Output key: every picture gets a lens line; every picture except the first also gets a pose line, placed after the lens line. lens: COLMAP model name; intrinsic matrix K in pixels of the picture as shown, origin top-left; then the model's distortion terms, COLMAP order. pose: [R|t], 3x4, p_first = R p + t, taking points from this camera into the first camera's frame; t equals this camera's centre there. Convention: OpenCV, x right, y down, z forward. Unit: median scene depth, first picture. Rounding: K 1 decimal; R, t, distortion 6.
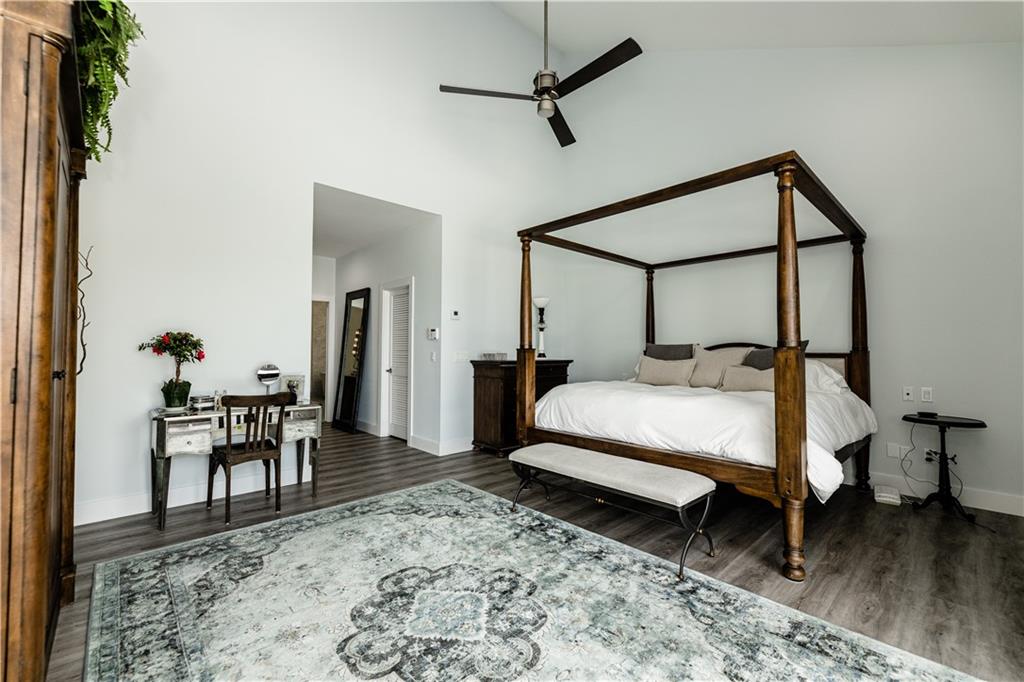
lens RADIAL K [[424.6, 0, 512.0], [0, 424.6, 341.0], [0, 0, 1]] dist [-0.000148, -0.000016]
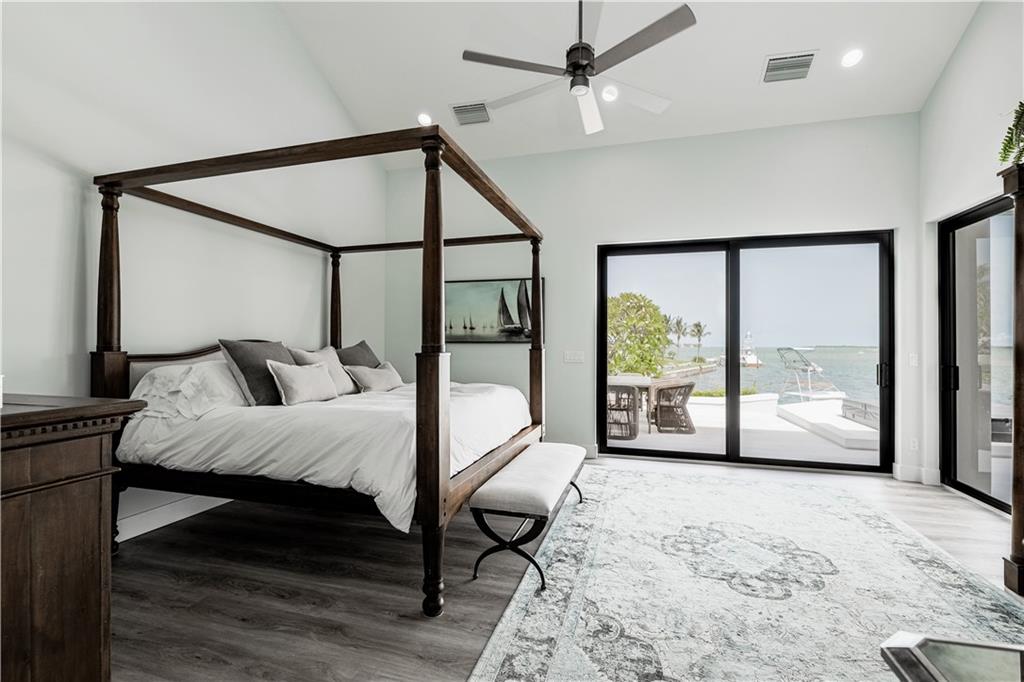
lens RADIAL K [[452.9, 0, 512.0], [0, 452.9, 341.0], [0, 0, 1]] dist [-0.001155, -0.000233]
pose [[-0.508576, -0.000962, 0.861017, -0.605528], [-0.026218, 0.999553, -0.014370, 0.008443], [-0.860618, -0.029883, -0.508374, 1.430174]]
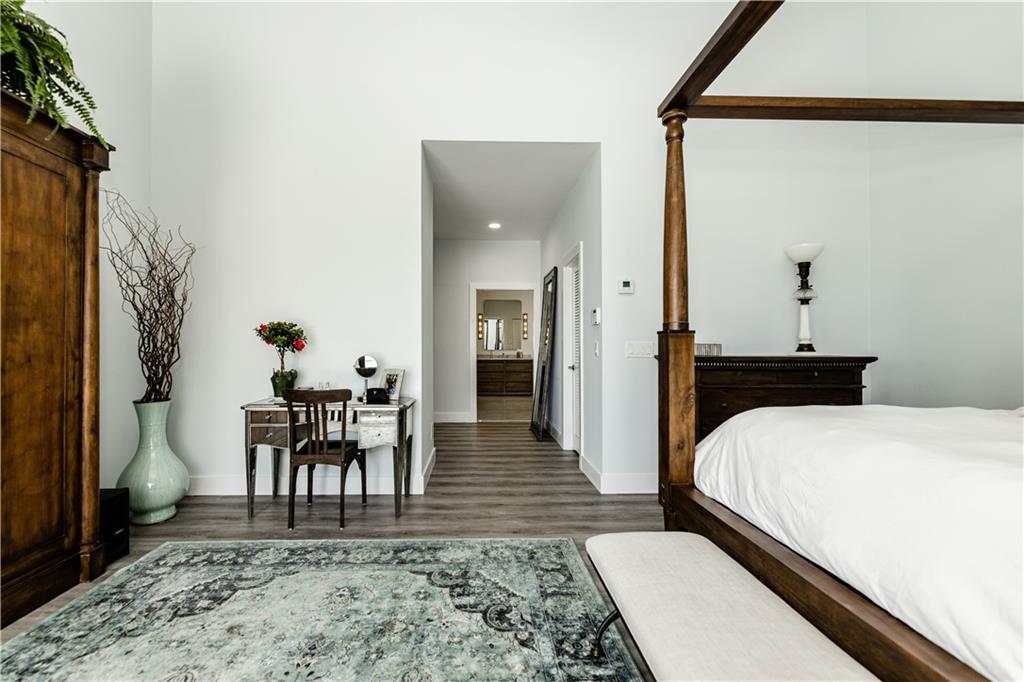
lens RADIAL K [[439.3, 0, 485.2], [0, 439.3, 343.1], [0, 0, 1]] dist [-0.001192, 0.000150]
pose [[0.746163, -0.008477, -0.665710, 0.252632], [0.018286, 0.999803, 0.007765, 0.028106], [0.665512, -0.017967, 0.746171, 0.534882]]
